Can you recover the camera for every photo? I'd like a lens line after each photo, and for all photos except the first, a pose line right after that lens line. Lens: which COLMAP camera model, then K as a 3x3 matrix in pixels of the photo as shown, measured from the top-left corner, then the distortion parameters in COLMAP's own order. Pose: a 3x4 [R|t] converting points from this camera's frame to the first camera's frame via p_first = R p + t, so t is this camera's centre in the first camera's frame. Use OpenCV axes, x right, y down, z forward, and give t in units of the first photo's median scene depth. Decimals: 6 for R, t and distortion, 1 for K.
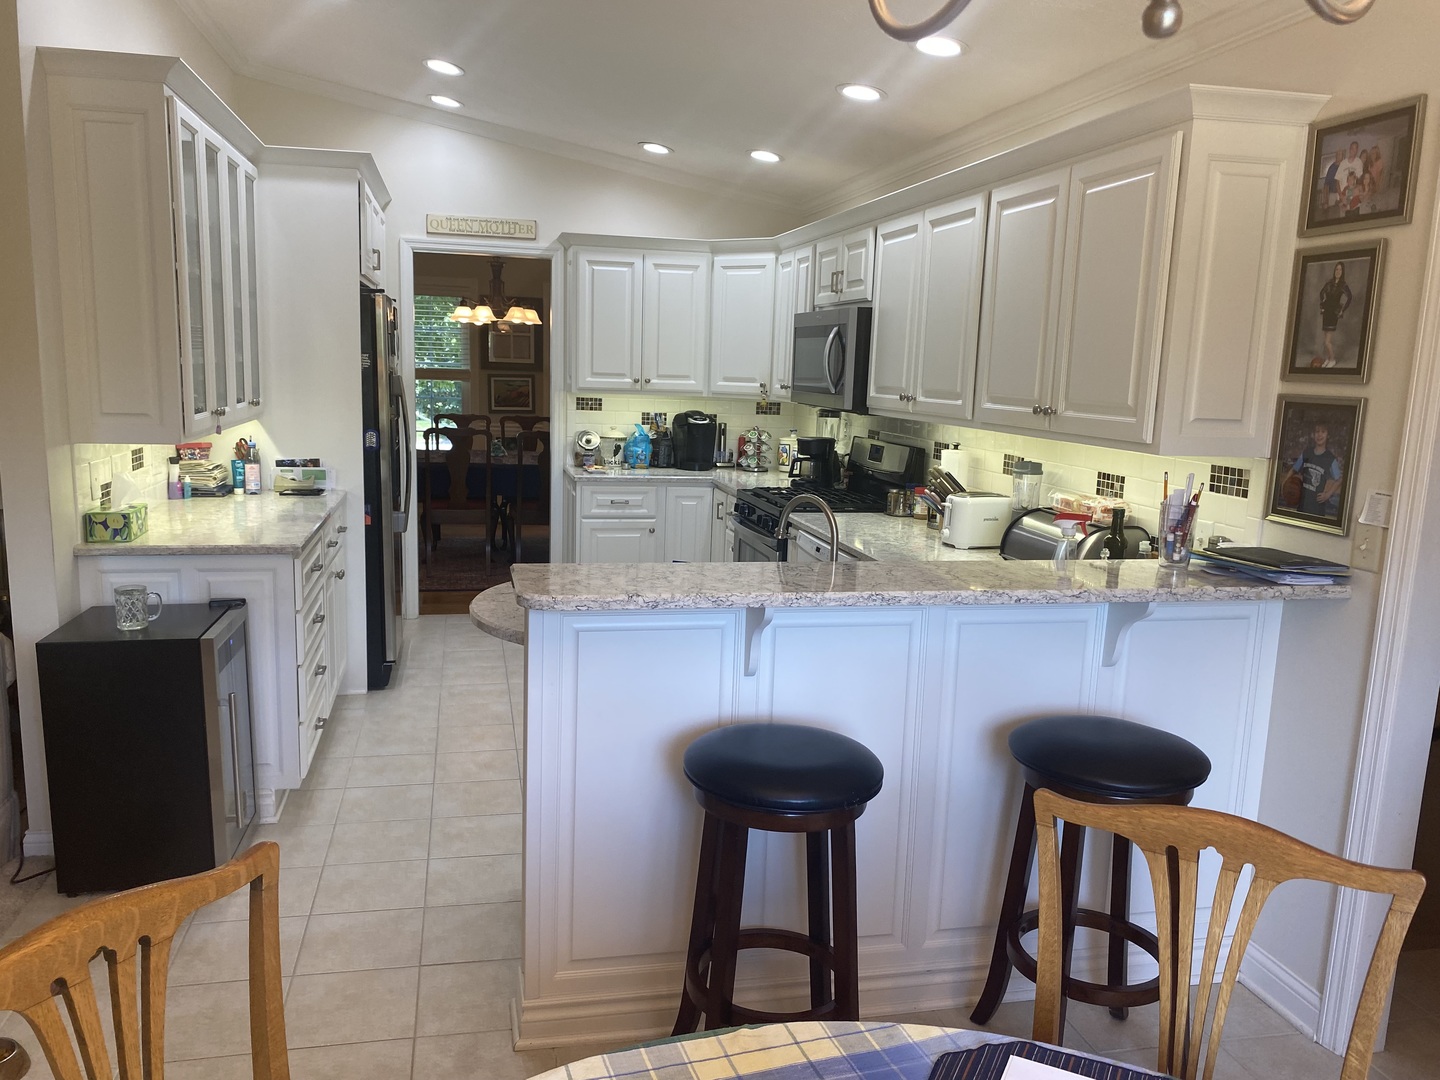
lens RADIAL K [[1103.3, 0, 716.9], [0, 1103.3, 551.5], [0, 0, 1]] dist [0.009758, -0.009643]
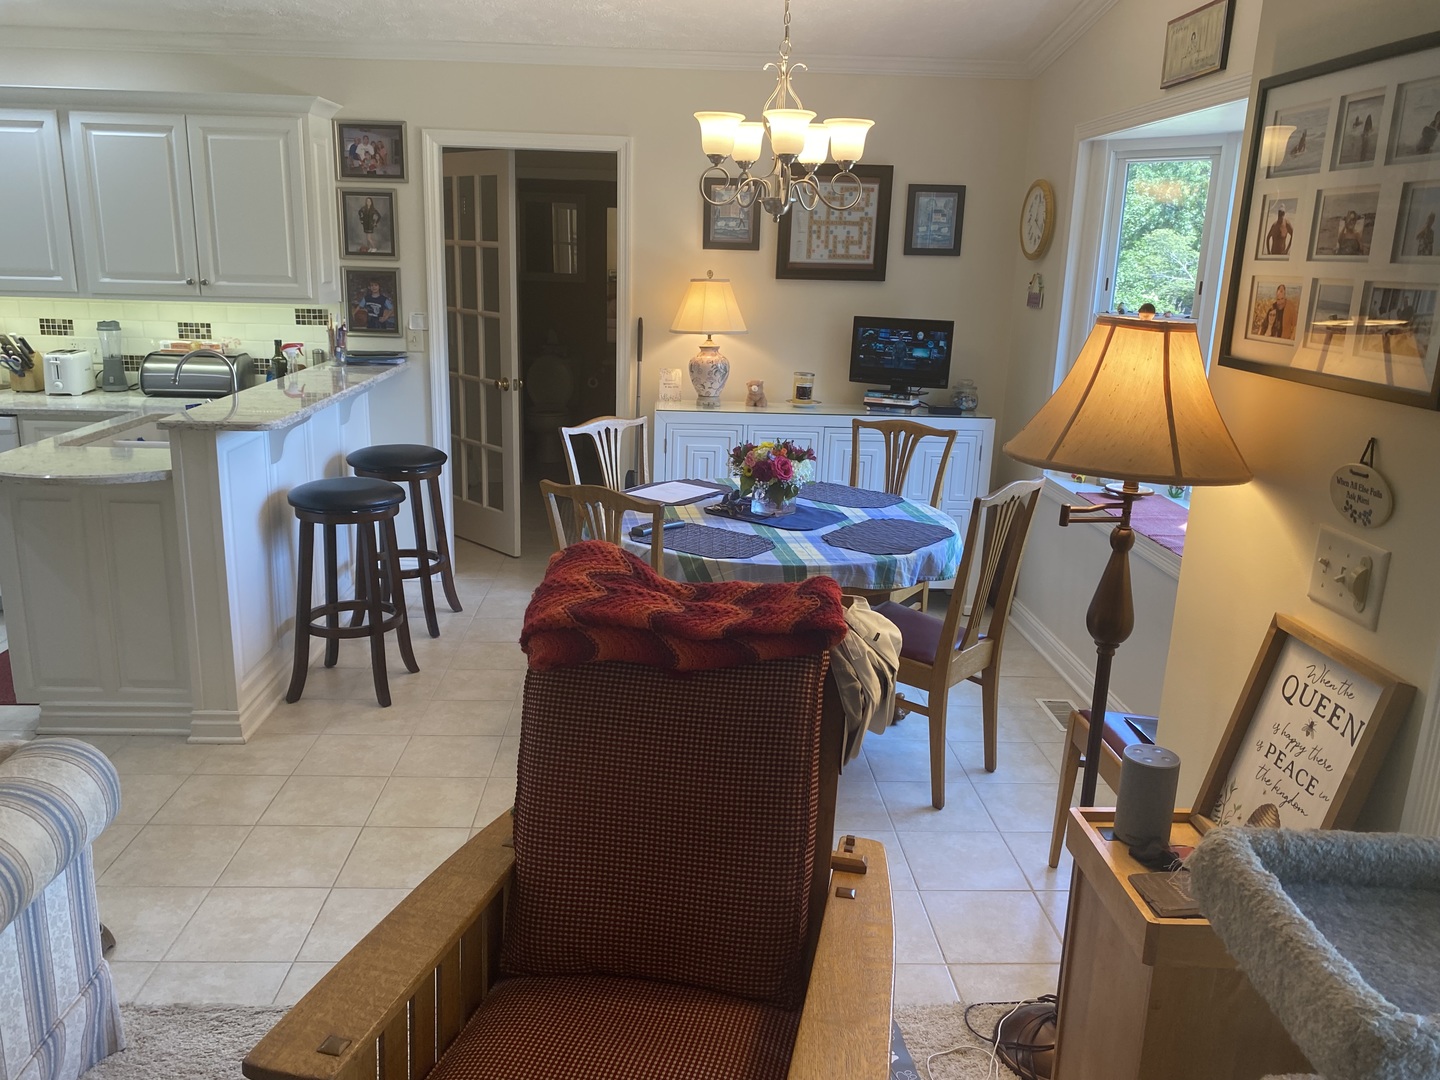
lens RADIAL K [[1103.3, 0, 719.1], [0, 1103.3, 537.1], [0, 0, 1]] dist [0.009758, -0.009643]
pose [[0.170607, -0.276828, 0.945653, -1.318089], [0.147499, 0.956084, 0.253272, -0.087802], [-0.974237, 0.096273, 0.203946, 0.050206]]
